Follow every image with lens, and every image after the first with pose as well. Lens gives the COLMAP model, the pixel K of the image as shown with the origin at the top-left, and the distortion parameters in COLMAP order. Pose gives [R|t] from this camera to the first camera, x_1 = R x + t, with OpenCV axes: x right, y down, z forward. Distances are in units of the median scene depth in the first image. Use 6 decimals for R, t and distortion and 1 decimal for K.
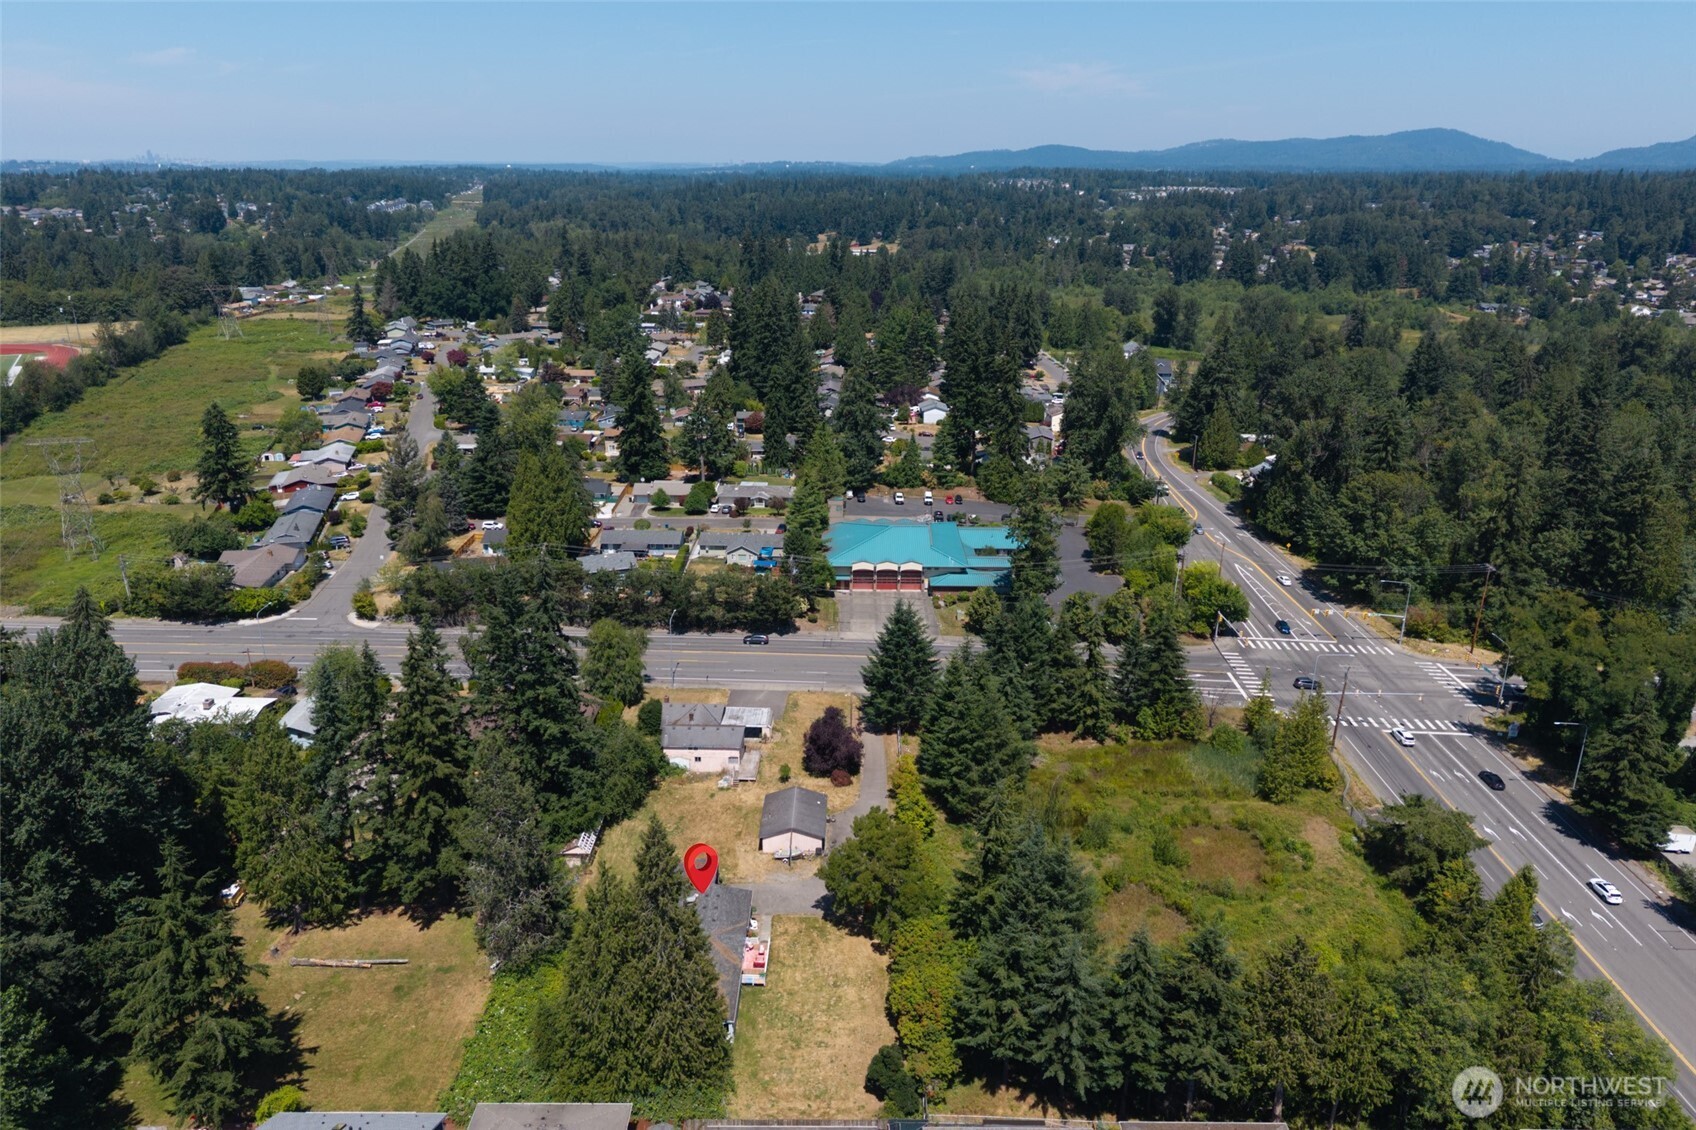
lens RADIAL K [[1126.6, 0, 853.2], [0, 1126.6, 555.8], [0, 0, 1]] dist [0.093067, -0.113212]
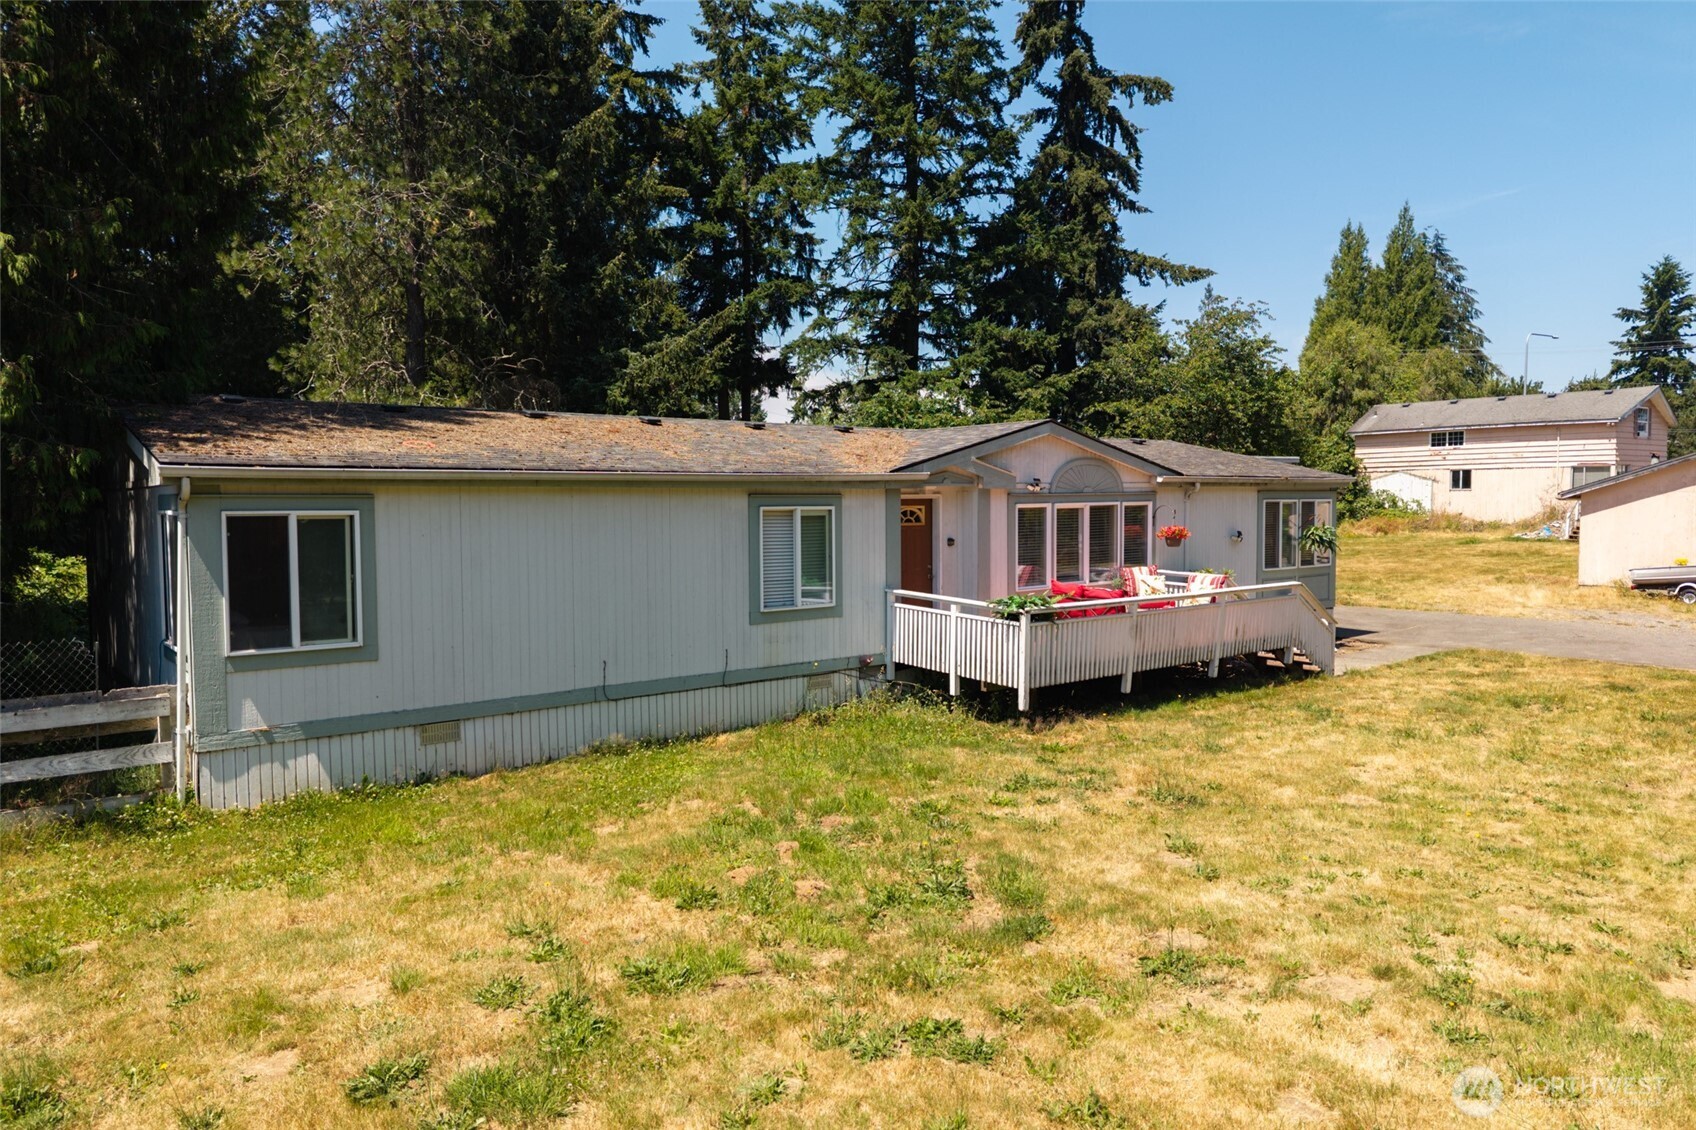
lens RADIAL K [[1126.6, 0, 853.2], [0, 1126.6, 555.8], [0, 0, 1]] dist [0.093067, -0.113212]
pose [[0.635241, 0.019266, -0.772073, -0.001275], [-0.233324, 0.957764, -0.168072, 0.311382], [0.736226, 0.286910, 0.612907, 0.737596]]
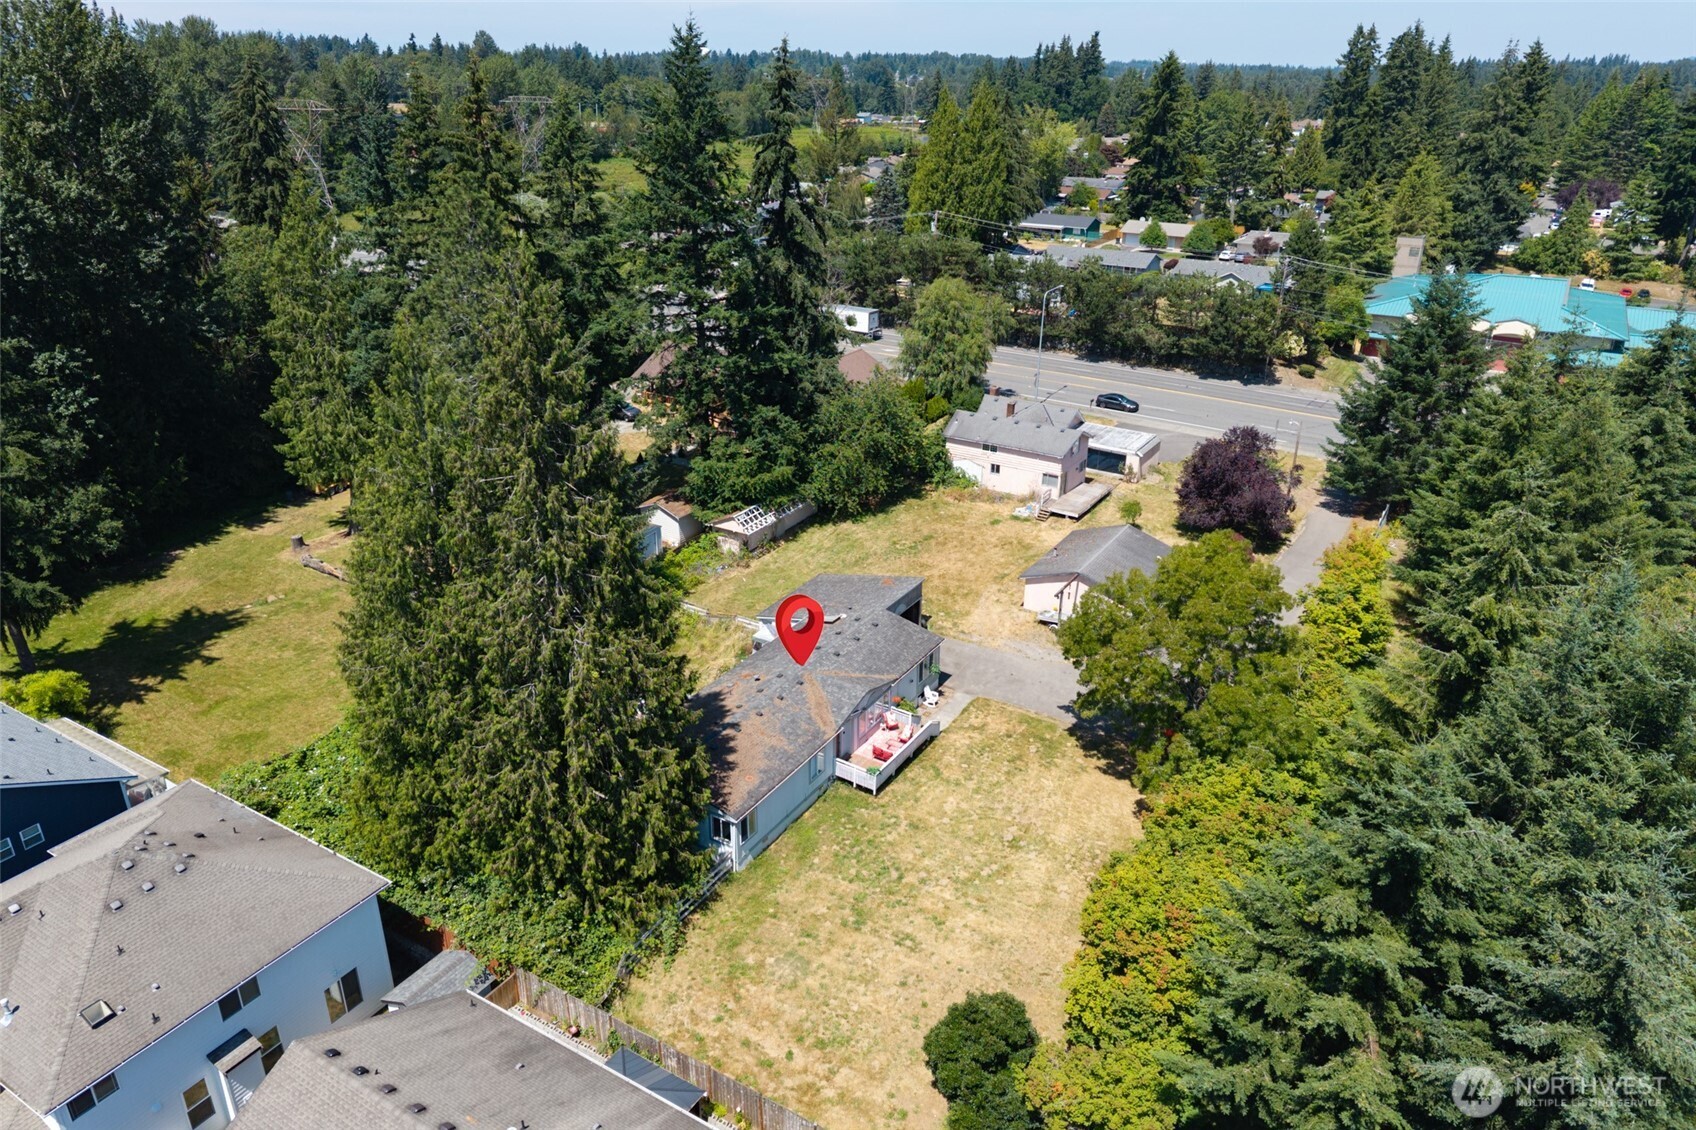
lens RADIAL K [[1126.6, 0, 853.2], [0, 1126.6, 555.8], [0, 0, 1]] dist [0.093067, -0.113212]
pose [[0.856448, 0.201695, -0.475201, 0.099492], [-0.167223, 0.979276, 0.114261, 0.180182], [0.488398, -0.018395, 0.872427, 0.464299]]
